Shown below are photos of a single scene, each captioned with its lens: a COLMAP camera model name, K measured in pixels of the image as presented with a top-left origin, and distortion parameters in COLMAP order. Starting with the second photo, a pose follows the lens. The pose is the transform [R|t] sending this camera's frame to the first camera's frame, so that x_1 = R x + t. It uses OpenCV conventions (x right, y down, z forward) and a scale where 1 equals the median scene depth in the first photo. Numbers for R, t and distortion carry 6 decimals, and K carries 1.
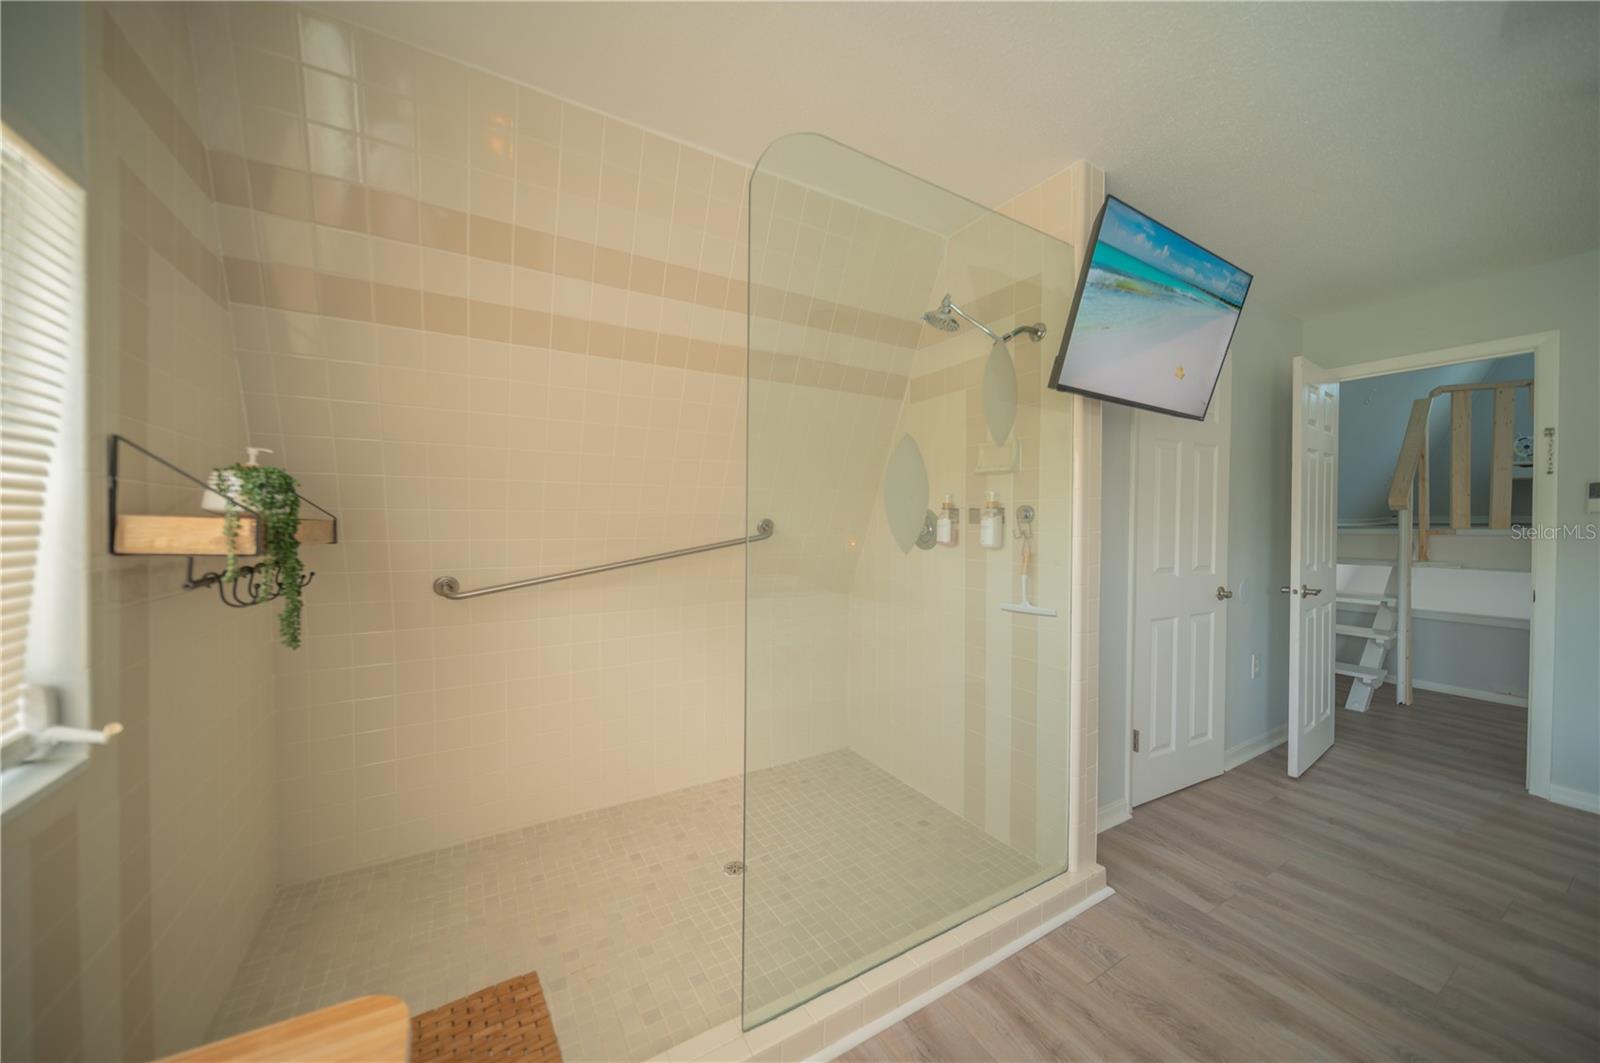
lens RADIAL K [[557.7, 0, 798.6], [0, 557.7, 530.3], [0, 0, 1]] dist [-0.002667, -0.000106]
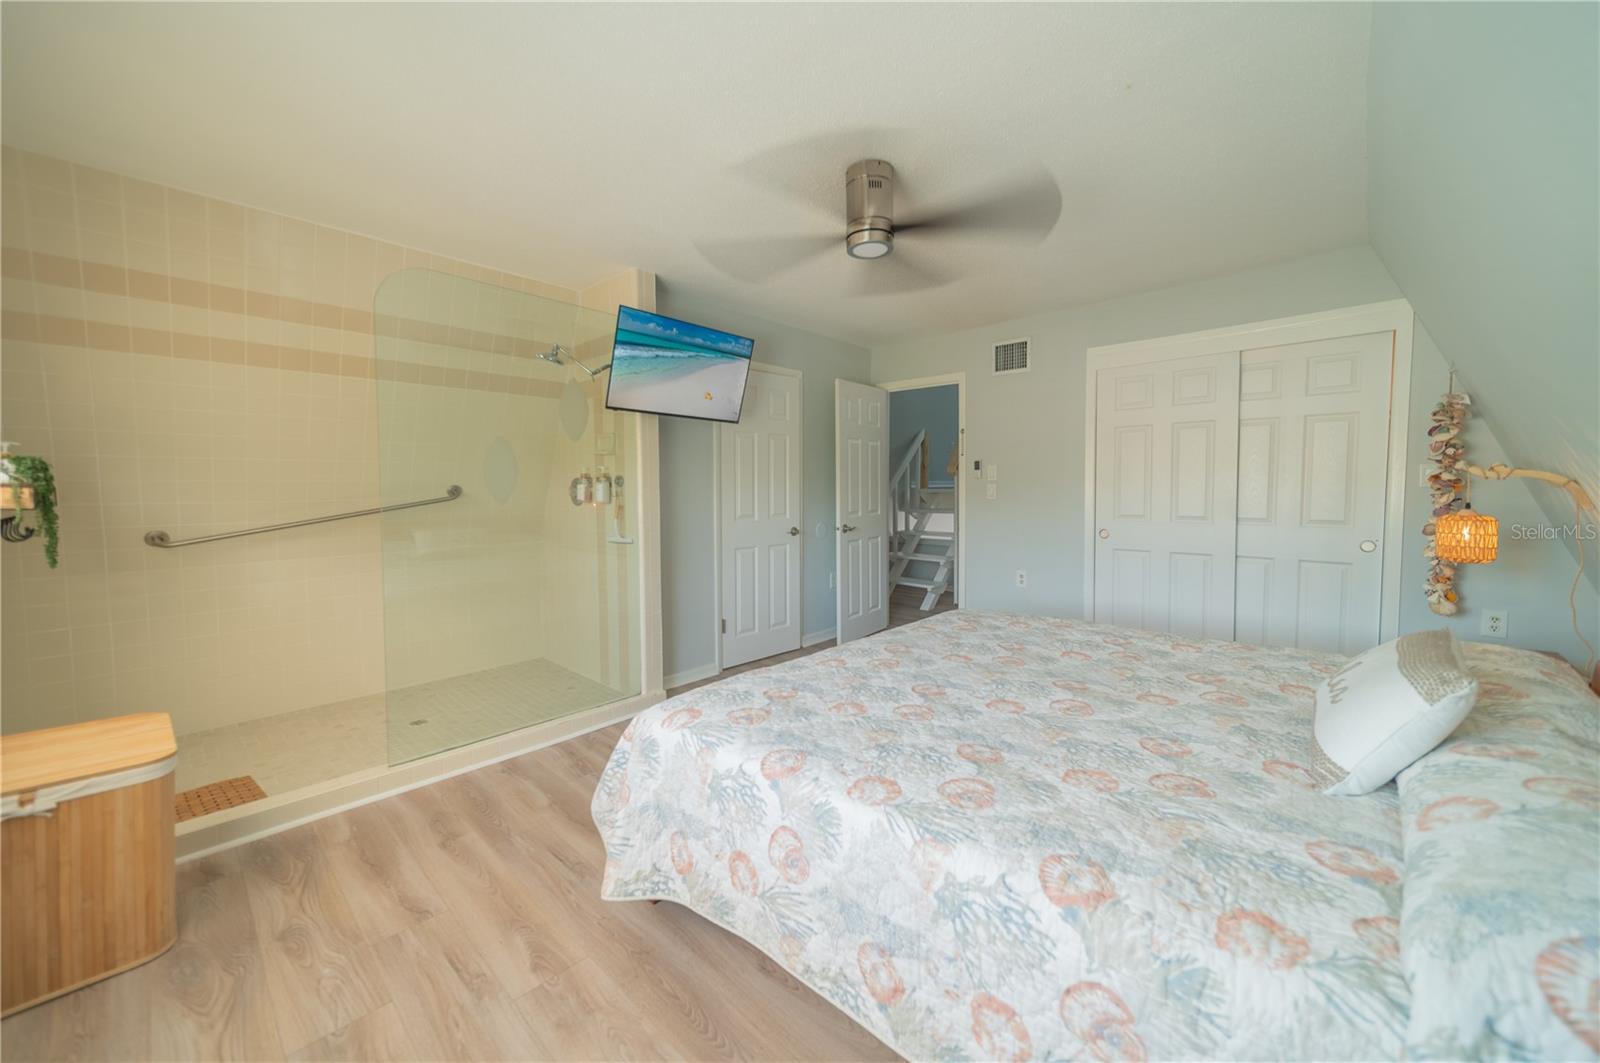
lens RADIAL K [[597.3, 0, 802.6], [0, 597.3, 515.7], [0, 0, 1]] dist [0.003416, 0.000135]
pose [[0.955598, -0.022580, 0.293807, 0.408682], [0.012501, 0.999269, 0.036137, 0.014904], [-0.294408, -0.030860, 0.955181, -0.798691]]
